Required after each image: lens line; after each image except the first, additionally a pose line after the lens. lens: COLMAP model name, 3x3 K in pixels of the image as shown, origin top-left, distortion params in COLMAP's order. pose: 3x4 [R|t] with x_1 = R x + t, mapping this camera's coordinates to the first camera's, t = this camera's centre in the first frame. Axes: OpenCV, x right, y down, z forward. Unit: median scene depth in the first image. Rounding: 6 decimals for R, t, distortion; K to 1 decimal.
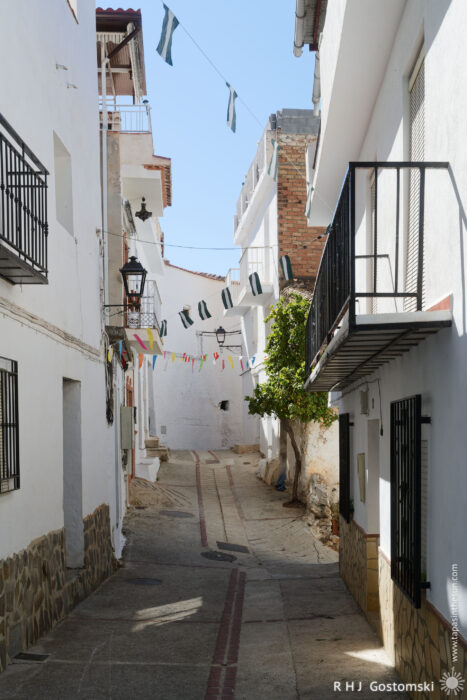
lens RADIAL K [[797.4, 0, 234.1], [0, 797.4, 350.4], [0, 0, 1]] dist [-0.000262, 0.000000]
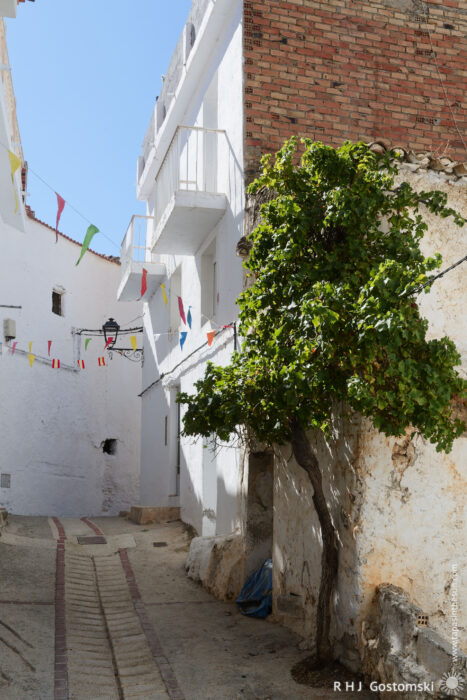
lens RADIAL K [[797.4, 0, 228.2], [0, 797.4, 318.2], [0, 0, 1]] dist [-0.000262, 0.000000]
pose [[0.988600, 0.047303, 0.142944, -0.021524], [-0.029685, 0.991967, -0.122961, 0.063333], [-0.147612, 0.117316, 0.982063, 0.505398]]
